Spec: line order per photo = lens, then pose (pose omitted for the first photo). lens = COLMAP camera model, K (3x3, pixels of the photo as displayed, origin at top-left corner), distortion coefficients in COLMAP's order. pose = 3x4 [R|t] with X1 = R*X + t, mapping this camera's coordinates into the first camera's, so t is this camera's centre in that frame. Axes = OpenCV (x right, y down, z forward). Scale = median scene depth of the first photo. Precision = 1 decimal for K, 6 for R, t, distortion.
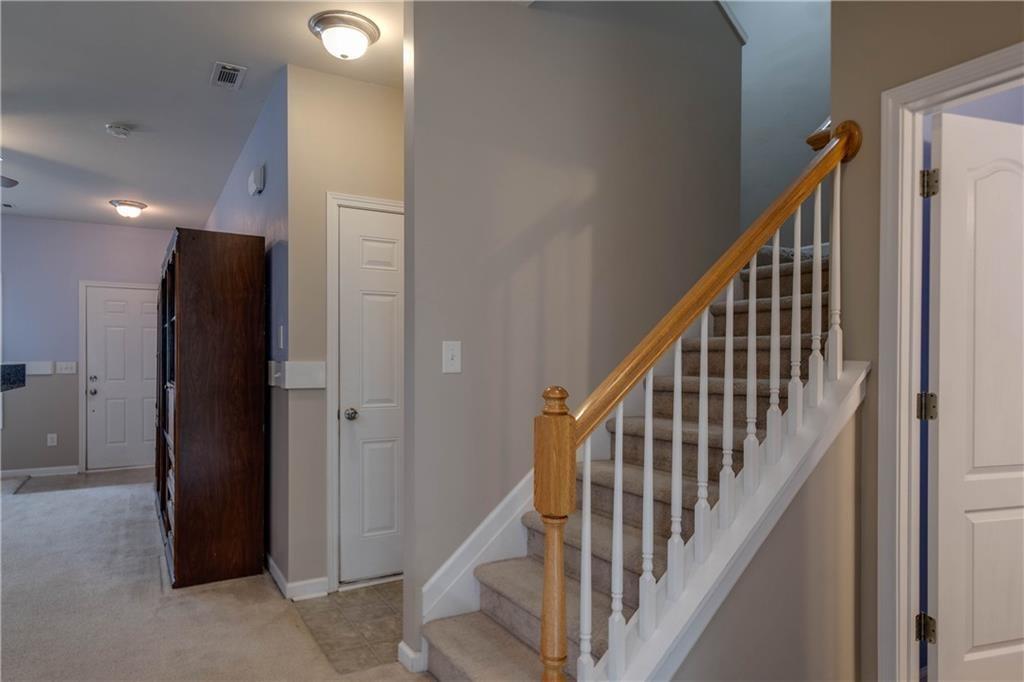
lens RADIAL K [[605.0, 0, 512.9], [0, 605.0, 363.1], [0, 0, 1]] dist [0.003110, 0.000692]
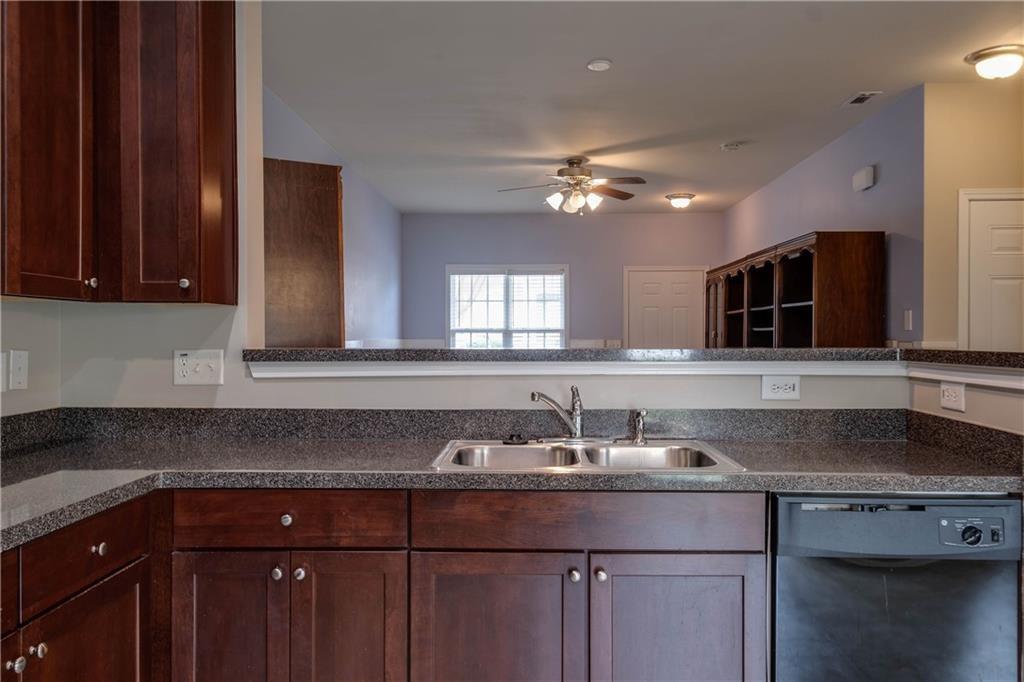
lens RADIAL K [[780.0, 0, 512.0], [0, 780.0, 341.0], [0, 0, 1]] dist [-0.002435, -0.004557]
pose [[0.828686, 0.000822, -0.559713, -0.098653], [0.000962, 0.999995, 0.002894, -0.004846], [0.559712, -0.002937, 0.828682, -0.343410]]
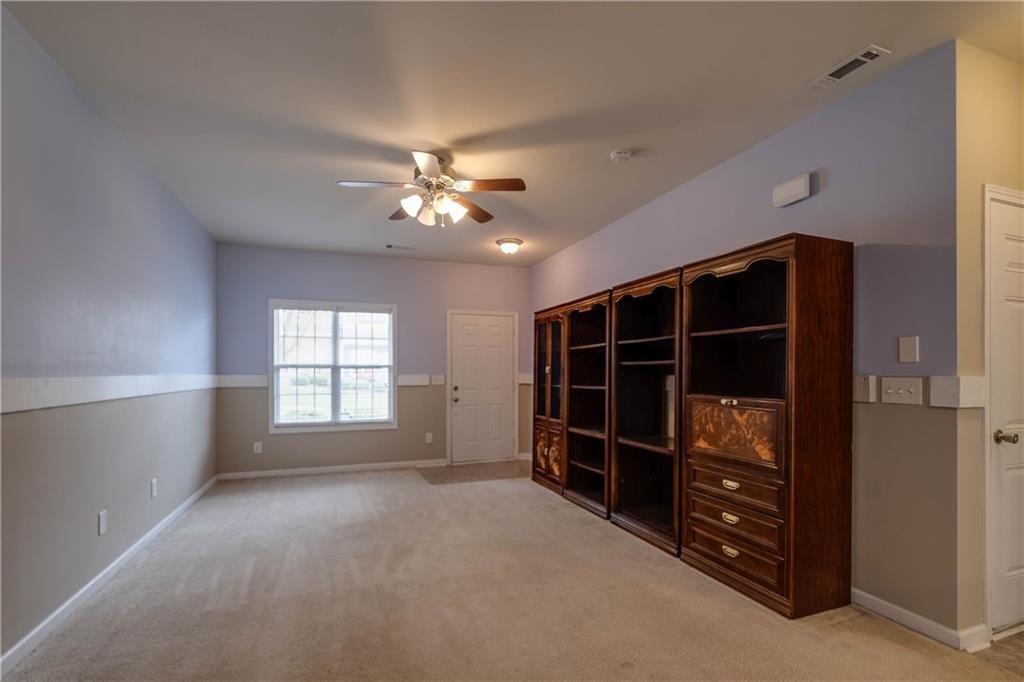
lens RADIAL K [[468.9, 0, 510.0], [0, 468.9, 372.4], [0, 0, 1]] dist [-0.014837, 0.000372]
pose [[0.976894, -0.002737, -0.213708, -0.445249], [0.001828, 0.999988, -0.004454, -0.003677], [0.213717, 0.003961, 0.976888, 0.109838]]
